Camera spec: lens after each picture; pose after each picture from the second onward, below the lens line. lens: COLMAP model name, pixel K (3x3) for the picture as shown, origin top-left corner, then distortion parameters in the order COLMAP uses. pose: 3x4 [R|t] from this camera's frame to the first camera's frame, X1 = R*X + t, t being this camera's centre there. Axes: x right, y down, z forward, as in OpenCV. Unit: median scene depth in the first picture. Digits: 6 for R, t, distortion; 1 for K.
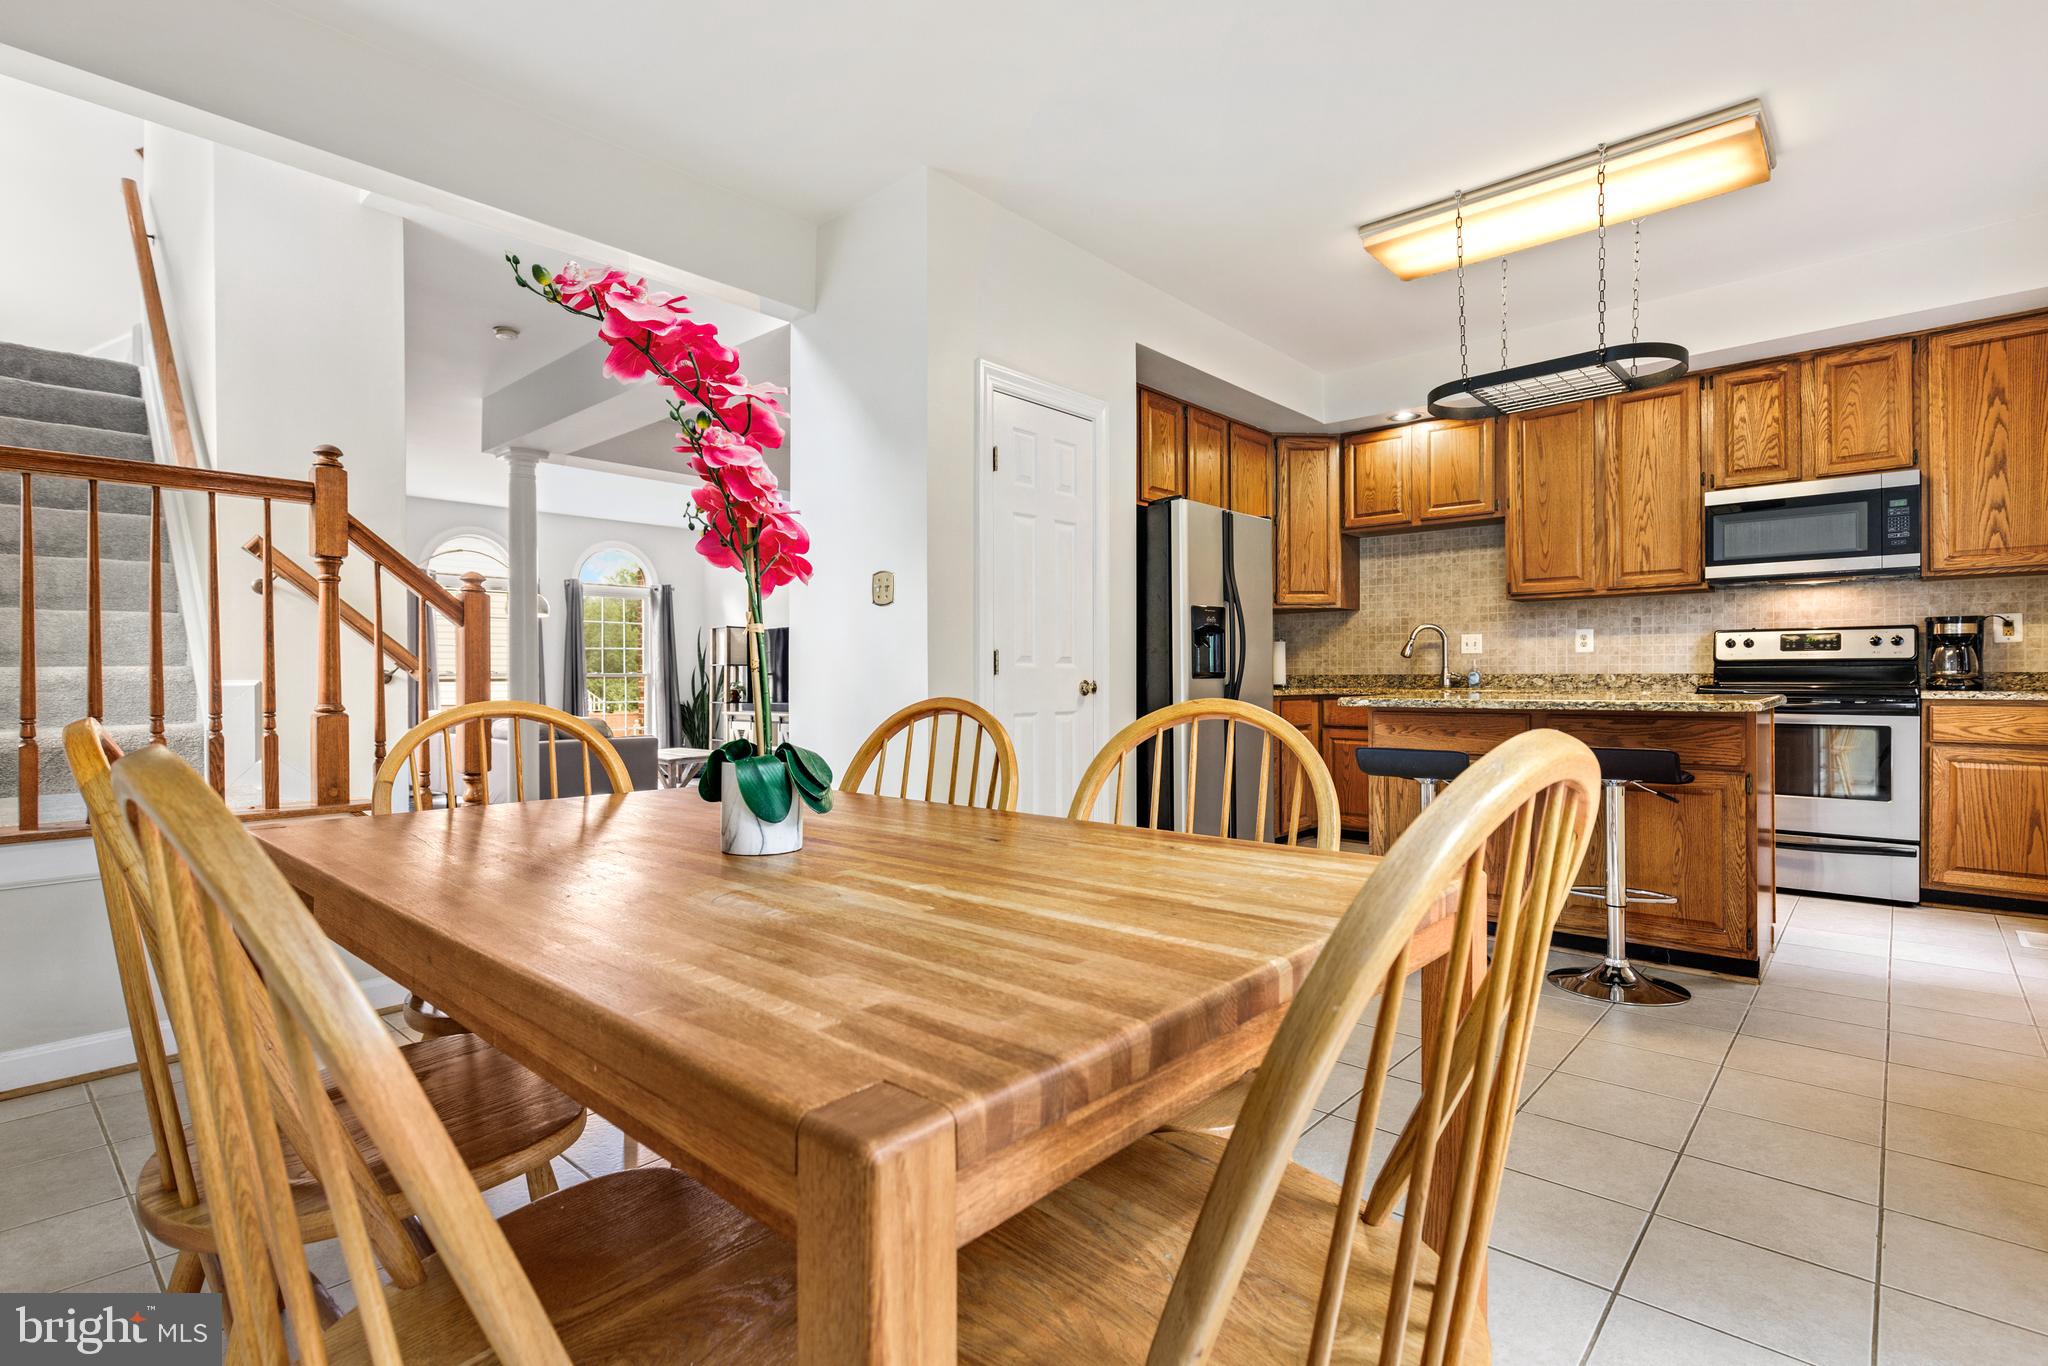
lens RADIAL K [[974.5, 0, 1023.7], [0, 974.5, 678.0], [0, 0, 1]] dist [-0.002203, 0.001643]
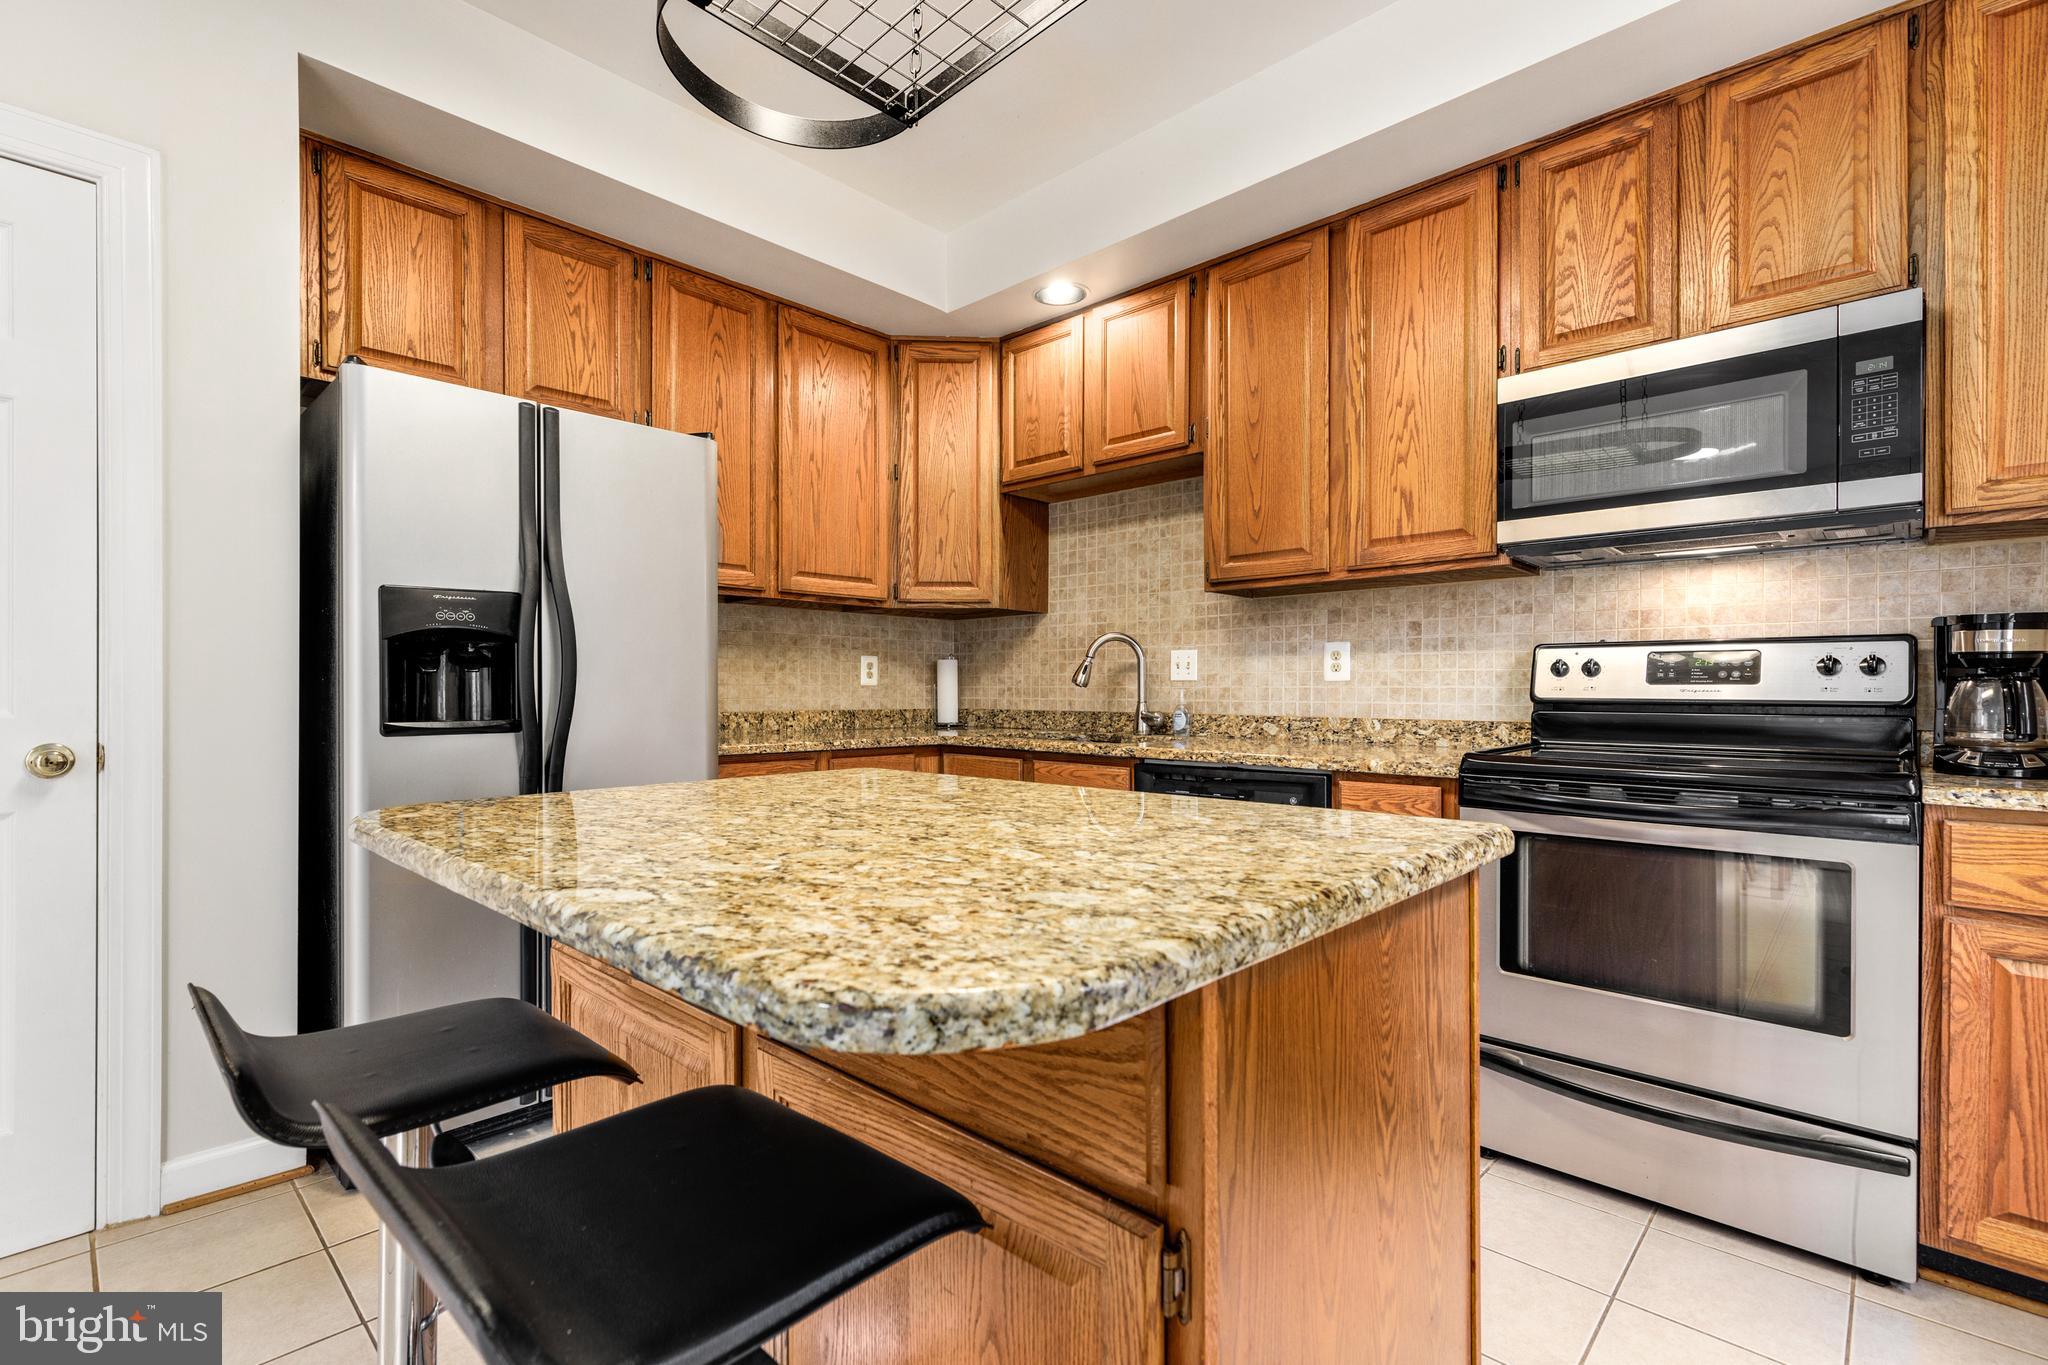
lens RADIAL K [[920.5, 0, 1026.6], [0, 920.5, 690.6], [0, 0, 1]] dist [0.003731, -0.000065]
pose [[0.999665, 0.006279, -0.025093, 0.471513], [-0.006297, 0.999980, -0.000673, -0.022333], [0.025088, 0.000831, 0.999685, 0.512294]]
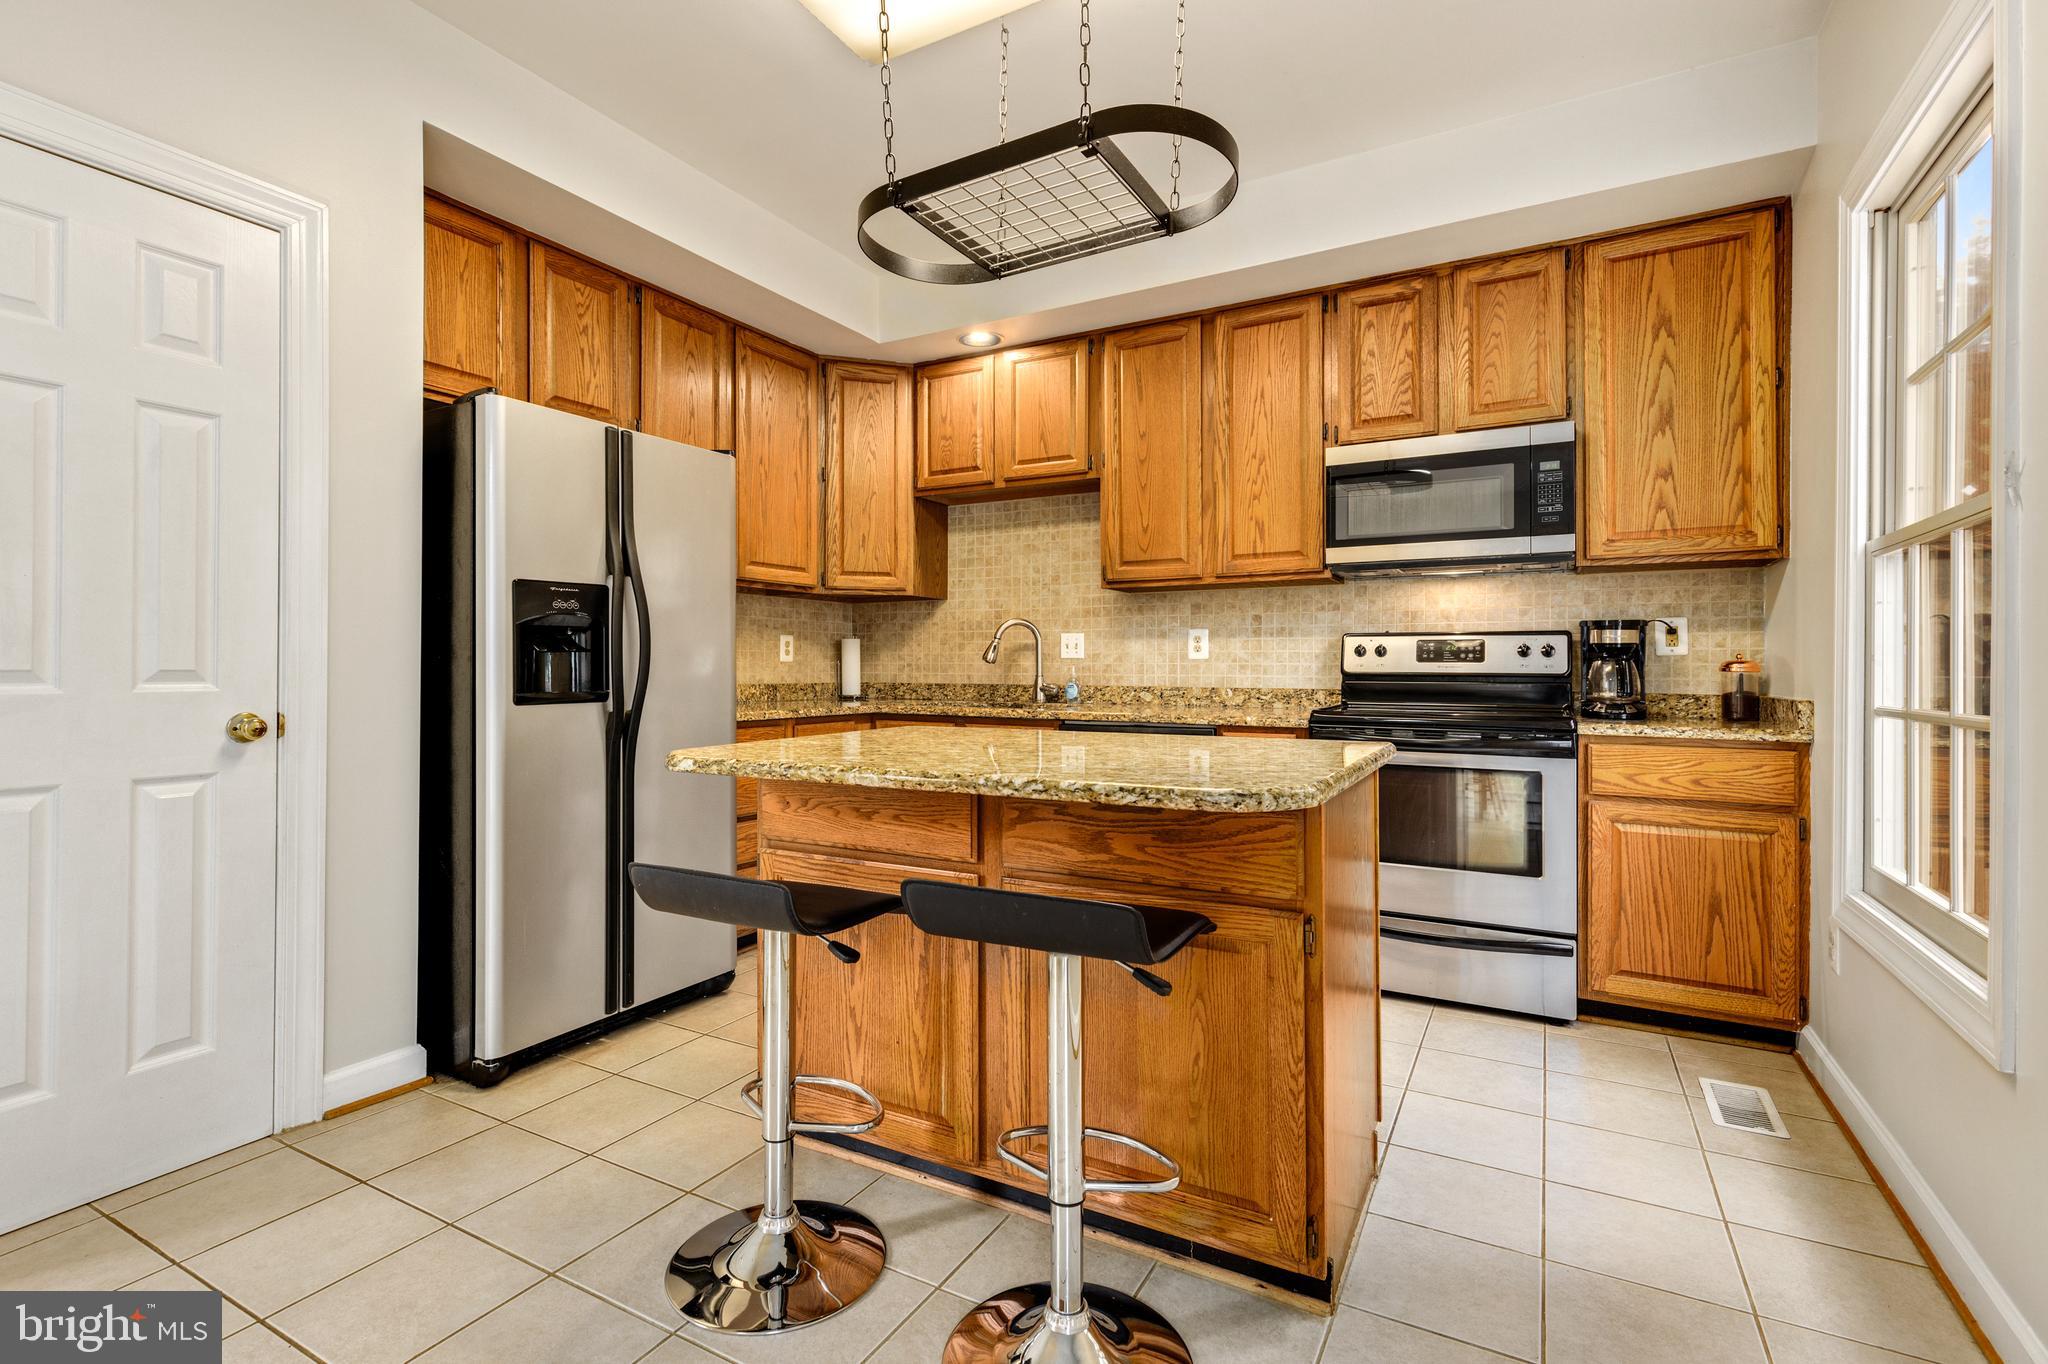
lens RADIAL K [[941.3, 0, 1015.6], [0, 941.3, 655.0], [0, 0, 1]] dist [0.009068, -0.000448]
pose [[0.975528, 0.008646, 0.219706, 0.319496], [-0.005843, 0.999893, -0.013406, -0.022178], [-0.219798, 0.011795, 0.975474, 0.361016]]
